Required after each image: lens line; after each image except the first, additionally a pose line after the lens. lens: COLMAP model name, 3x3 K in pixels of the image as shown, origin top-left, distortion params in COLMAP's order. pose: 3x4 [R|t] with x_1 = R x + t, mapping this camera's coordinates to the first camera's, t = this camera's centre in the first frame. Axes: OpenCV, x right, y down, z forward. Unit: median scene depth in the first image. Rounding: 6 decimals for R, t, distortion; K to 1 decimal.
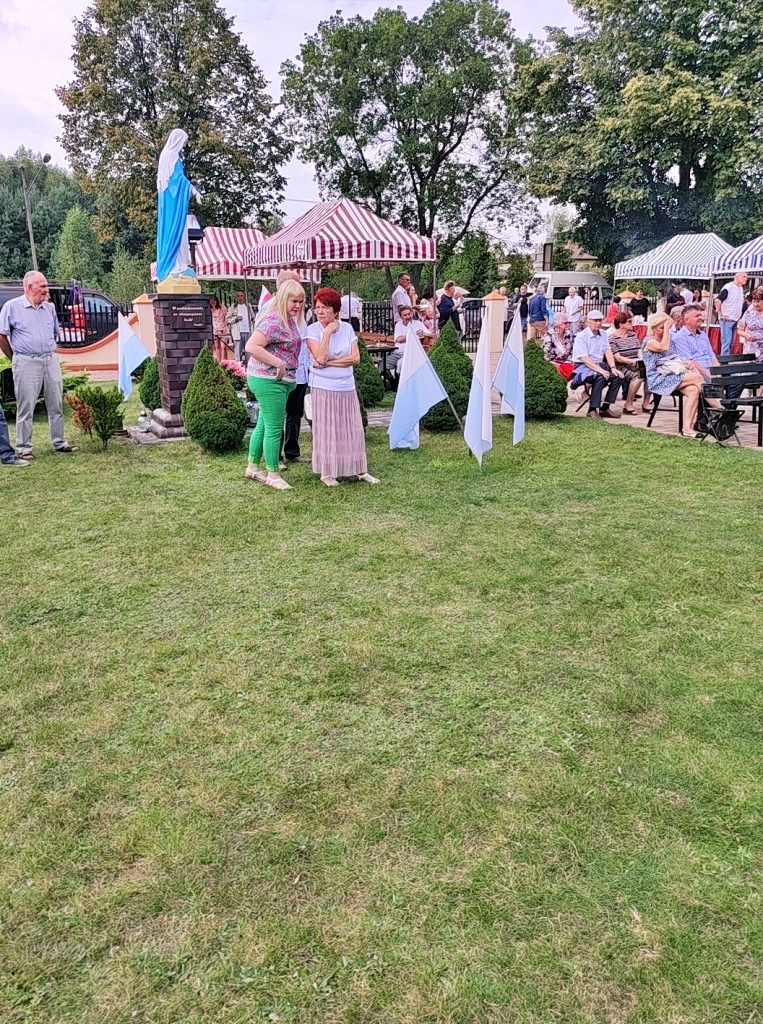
lens RADIAL K [[730.8, 0, 380.5], [0, 730.8, 501.4], [0, 0, 1]] dist [0.004629, 0.001854]
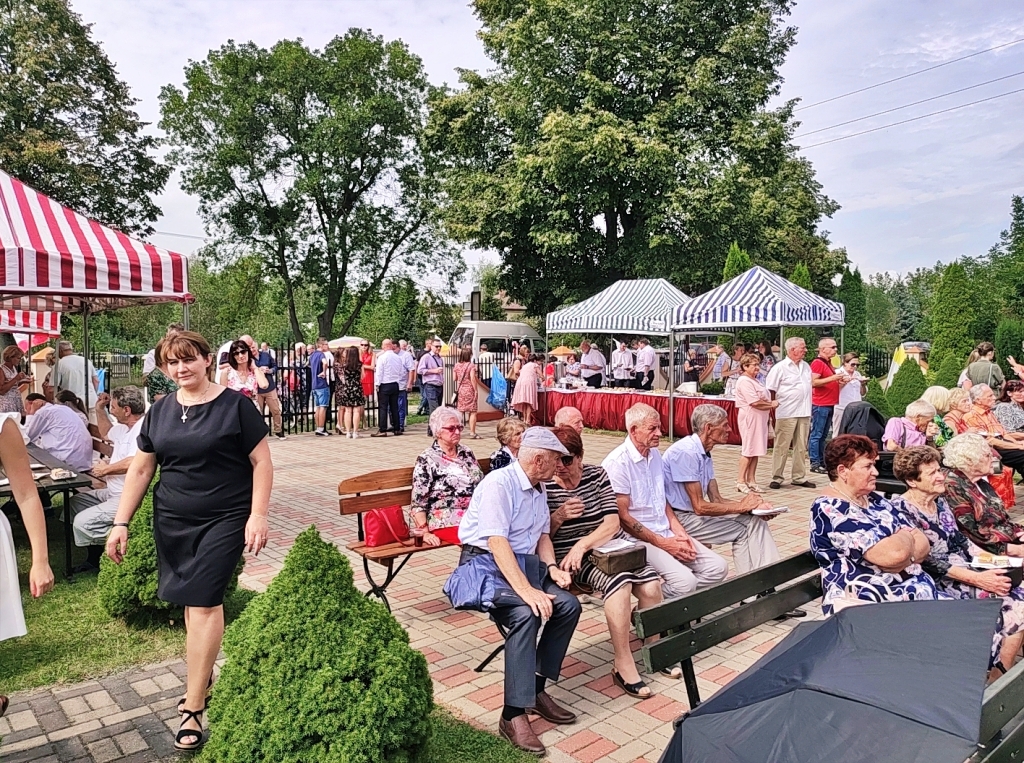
lens RADIAL K [[709.1, 0, 512.0], [0, 709.1, 381.5], [0, 0, 1]] dist [0.000444, 0.001050]
pose [[0.968952, -0.003053, 0.247231, 0.062717], [0.056249, 0.976426, -0.208393, -0.063153], [-0.240767, 0.215830, 0.946282, 0.197840]]
